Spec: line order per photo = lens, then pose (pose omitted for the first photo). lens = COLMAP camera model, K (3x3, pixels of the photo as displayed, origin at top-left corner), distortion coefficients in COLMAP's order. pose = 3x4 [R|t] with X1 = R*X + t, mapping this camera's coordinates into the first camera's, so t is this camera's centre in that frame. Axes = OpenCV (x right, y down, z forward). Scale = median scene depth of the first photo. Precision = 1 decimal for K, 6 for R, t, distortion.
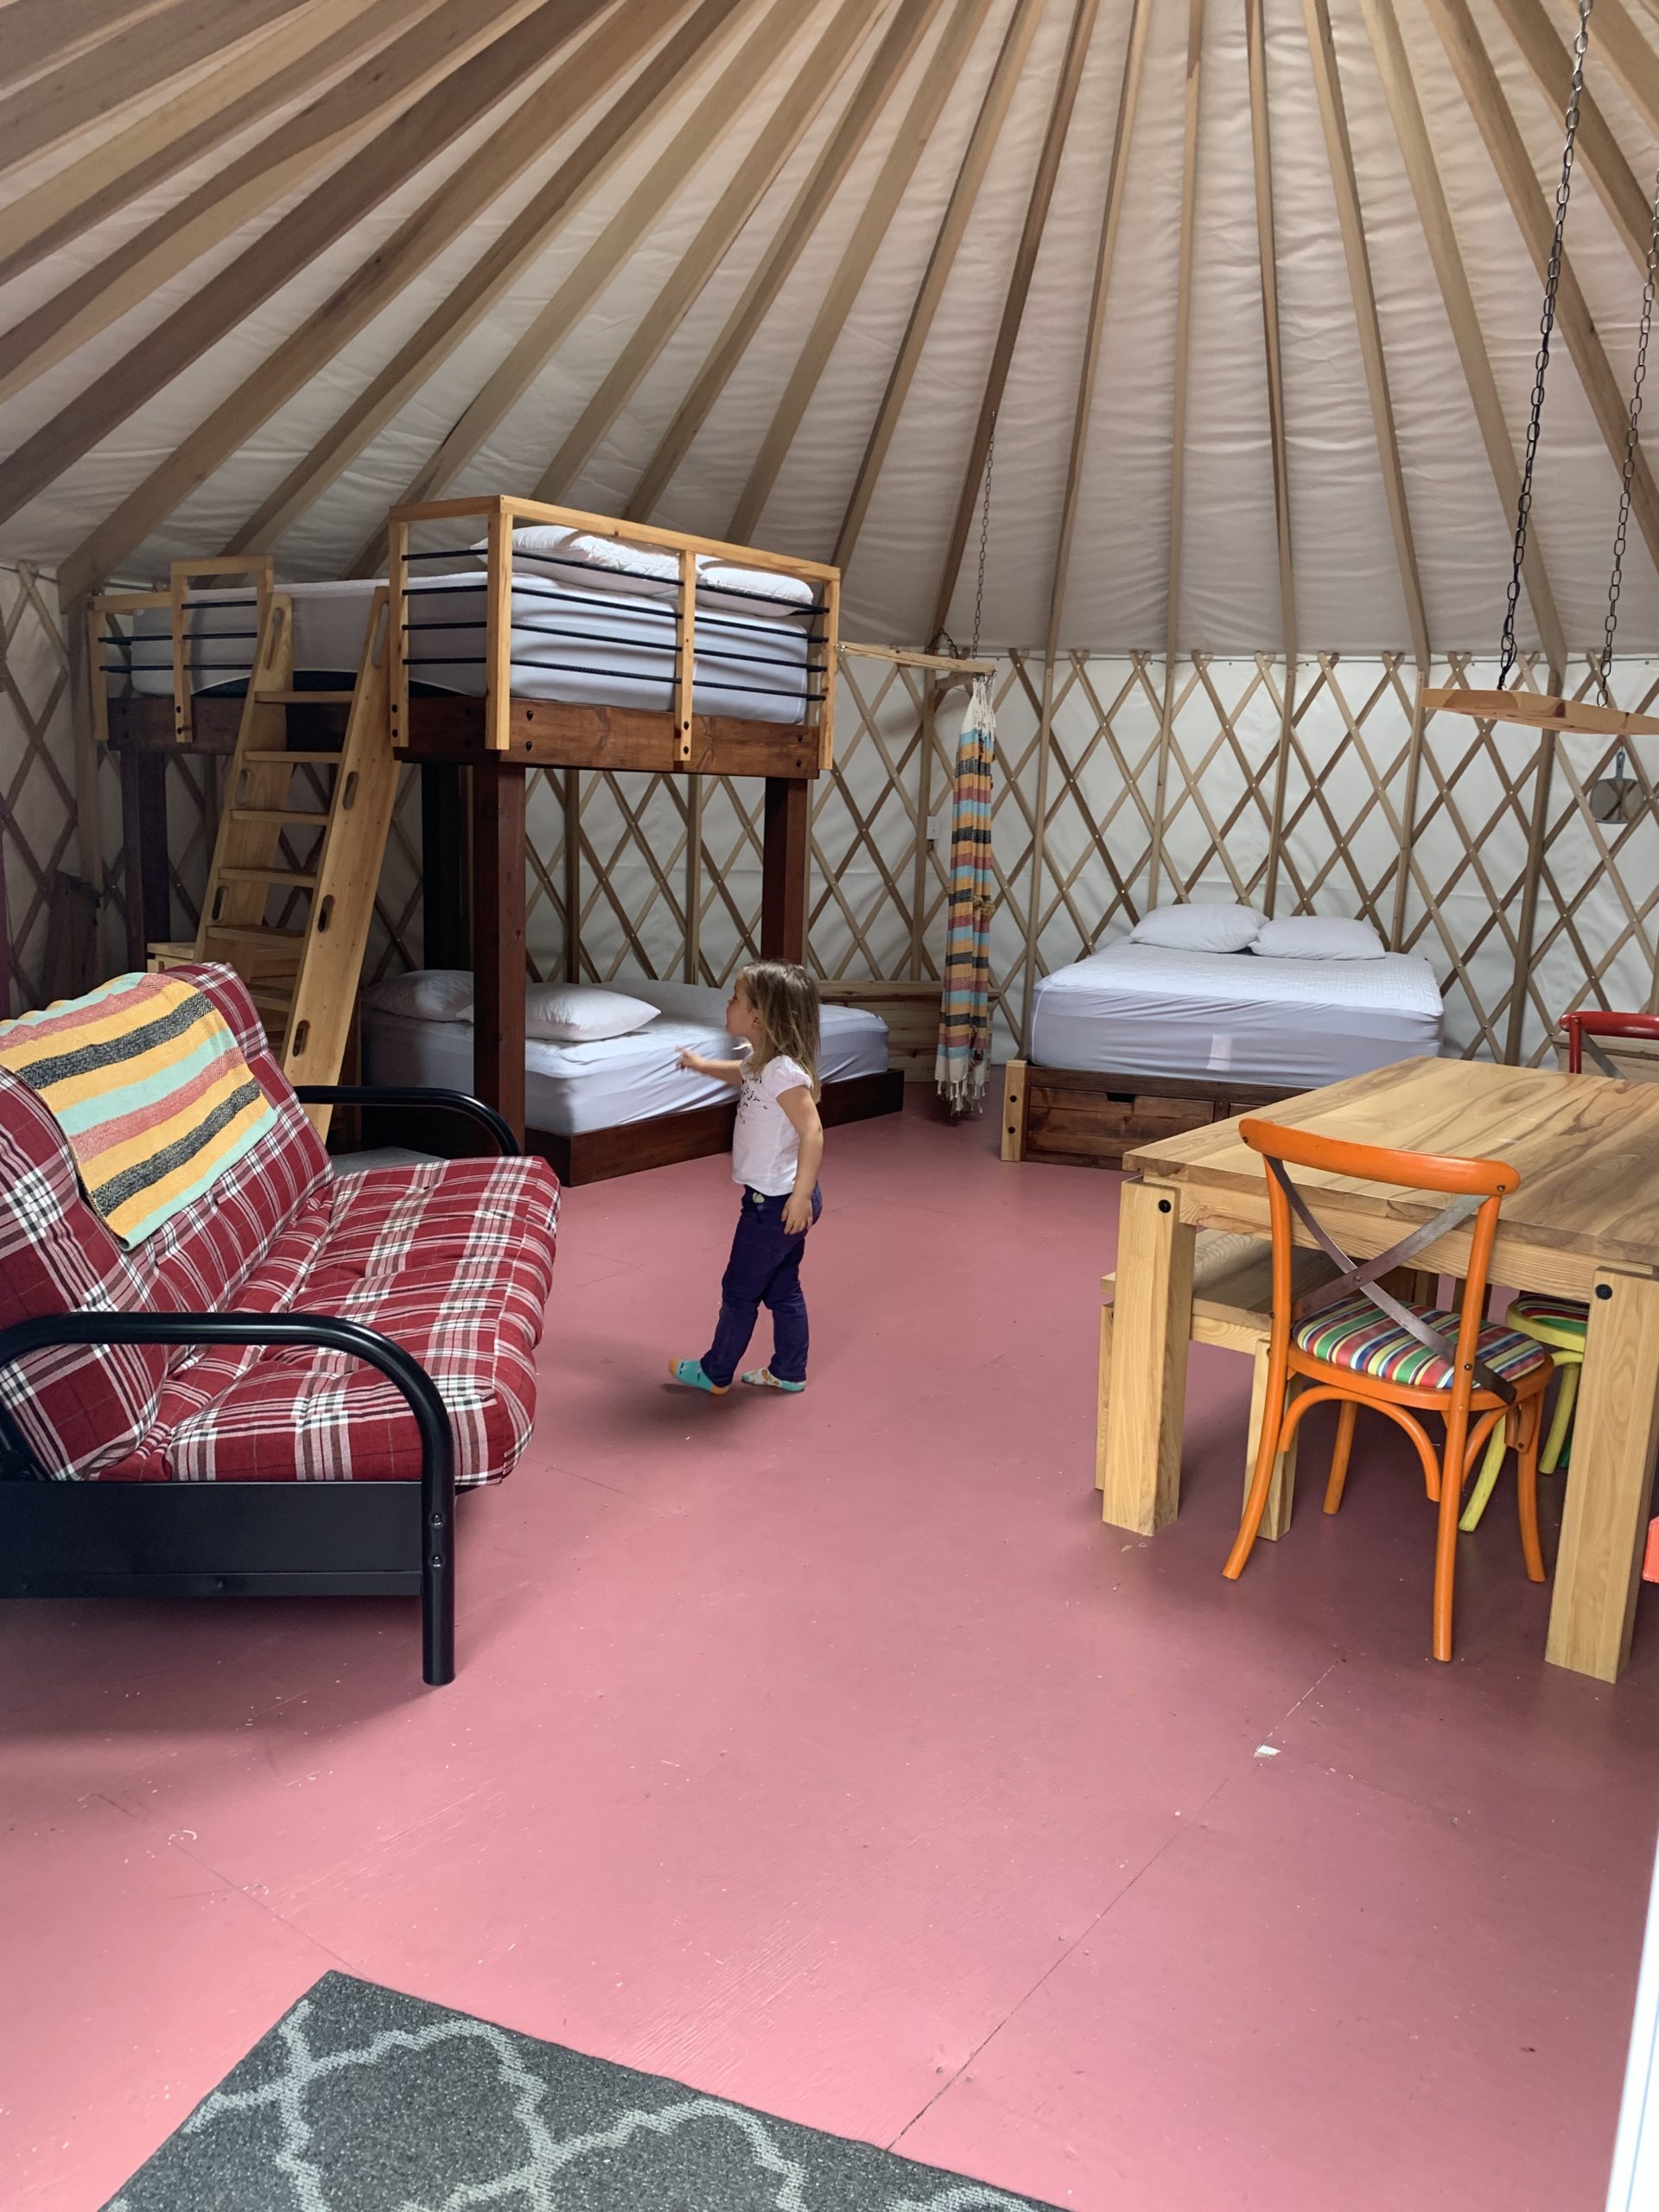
lens RADIAL K [[1675.0, 0, 827.9], [0, 1675.0, 1106.3], [0, 0, 1]] dist [0.003995, -0.007516]
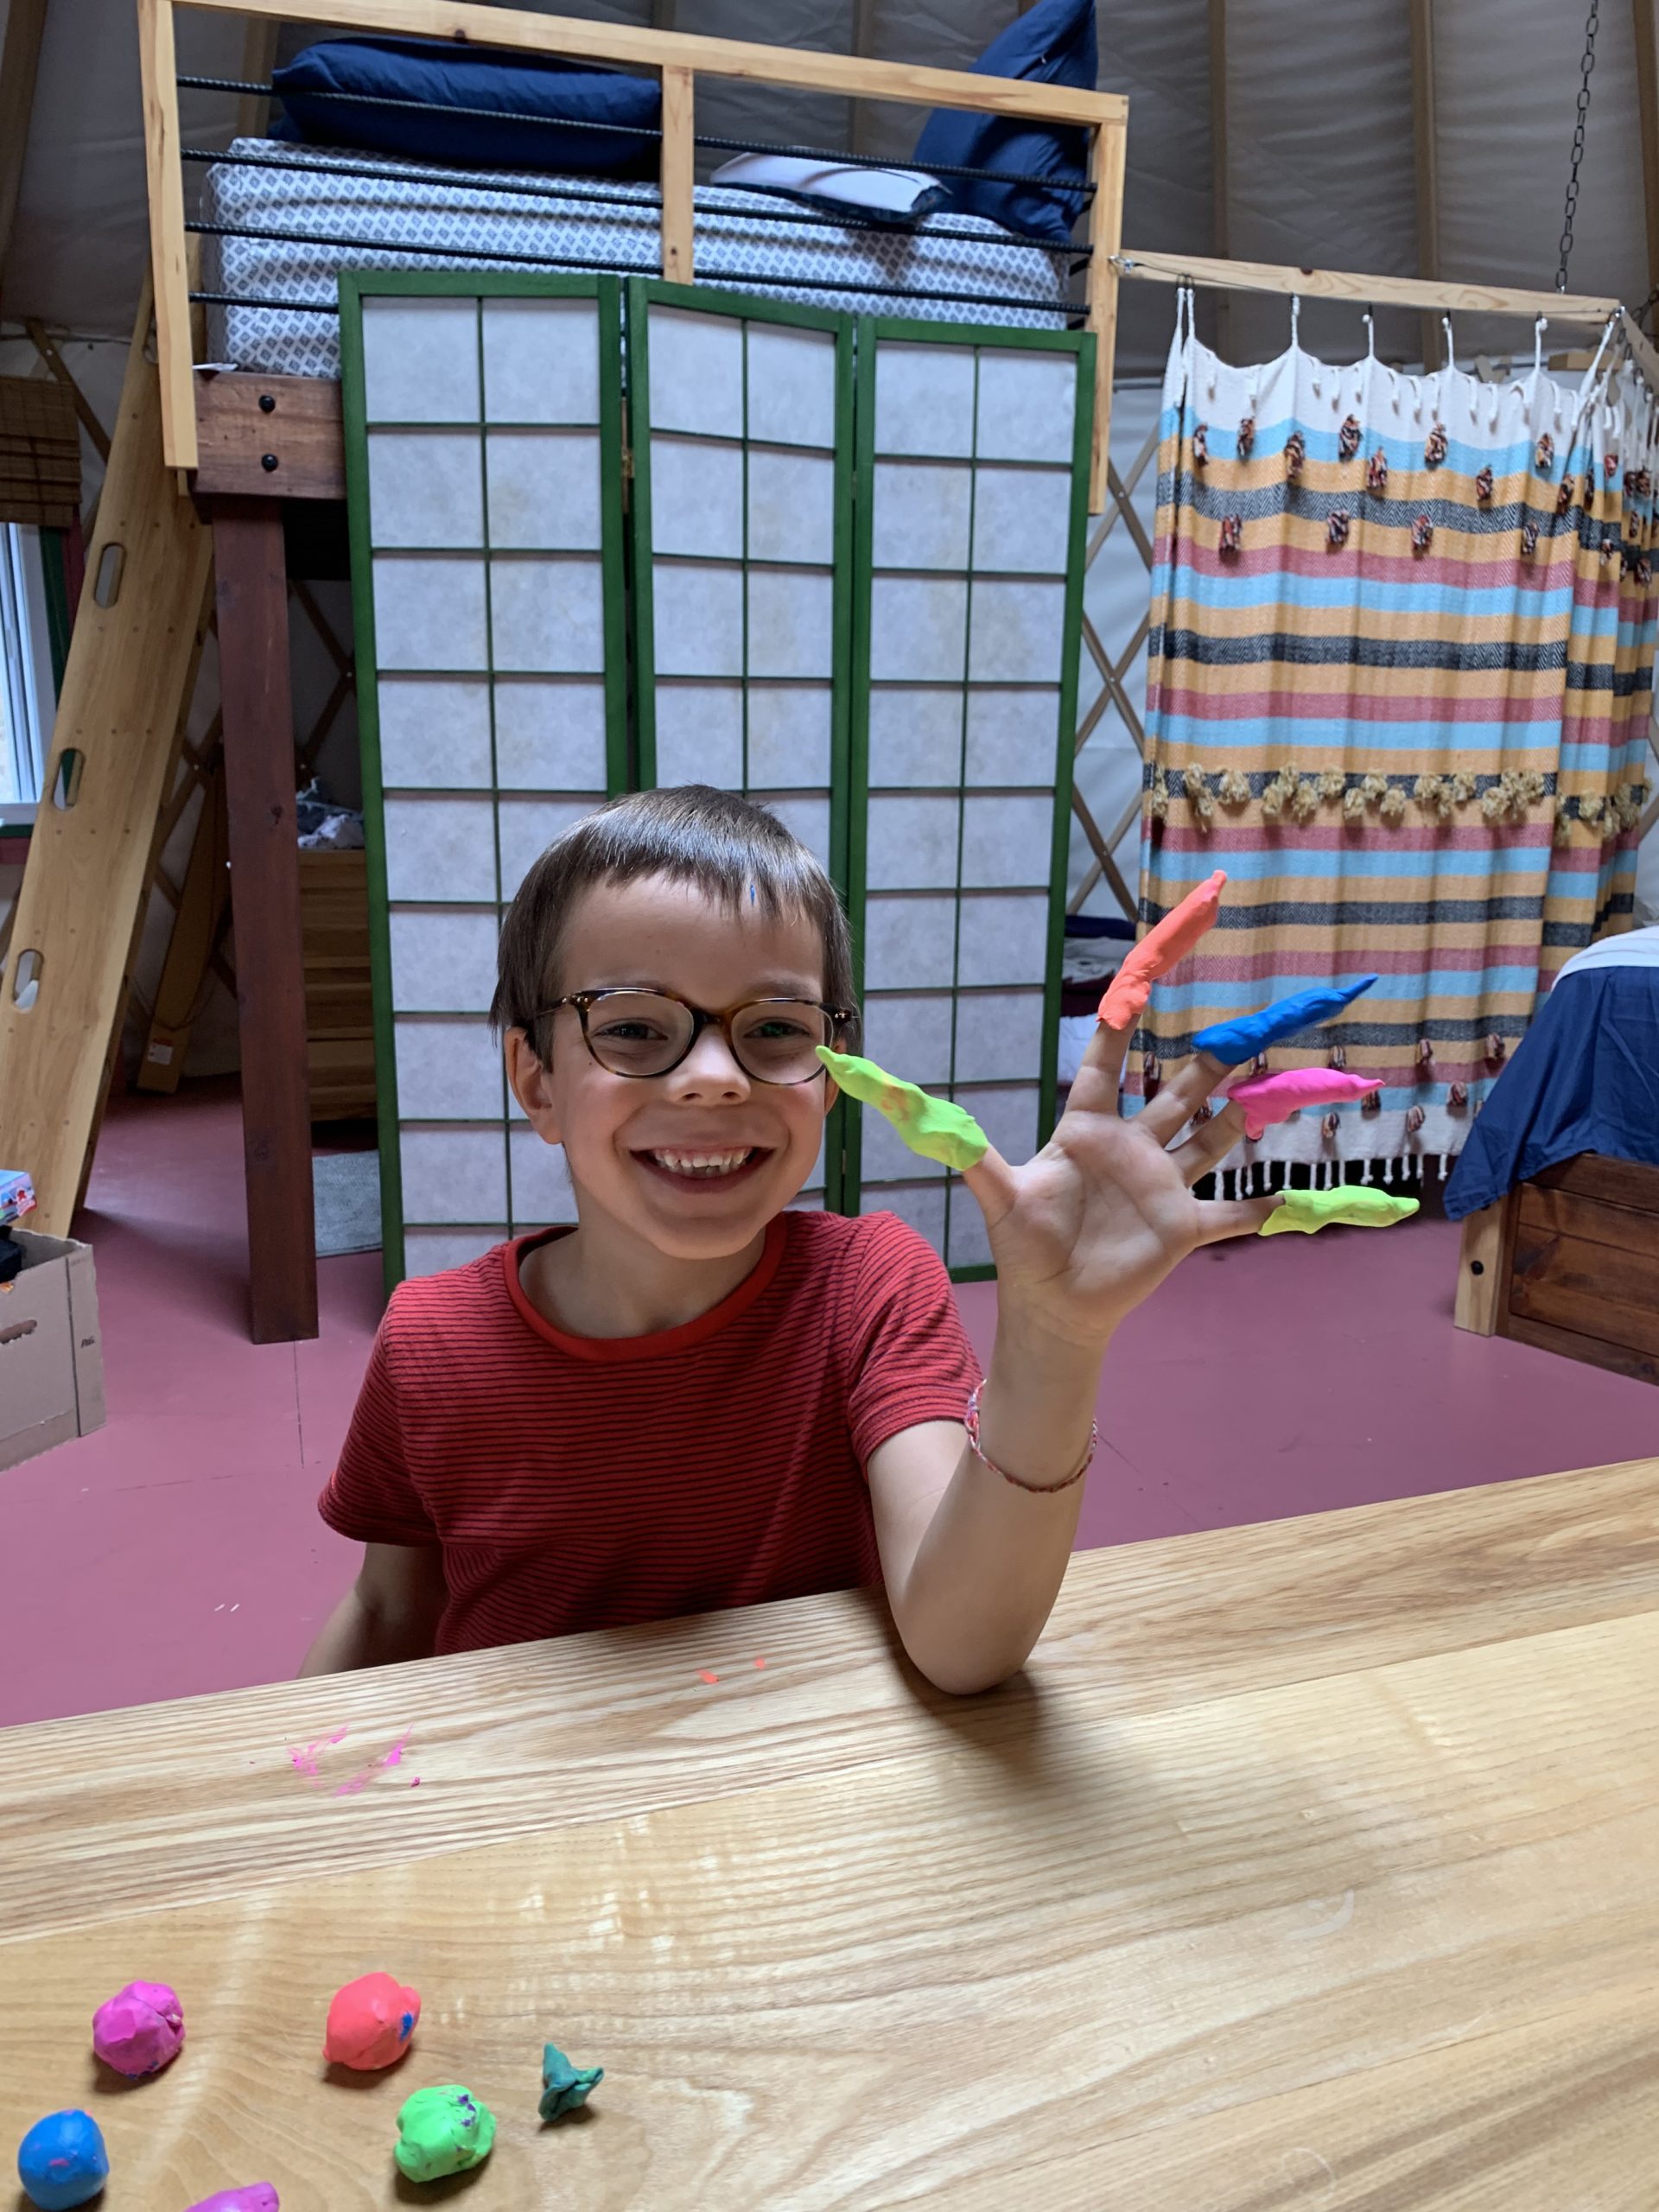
lens RADIAL K [[1675.0, 0, 830.1], [0, 1675.0, 1104.7], [0, 0, 1]] dist [0.003995, -0.007516]
pose [[0.800599, 0.108369, -0.589320, 0.240155], [-0.093476, 0.994056, 0.055807, -0.041352], [0.591865, 0.010408, 0.805970, 0.511215]]
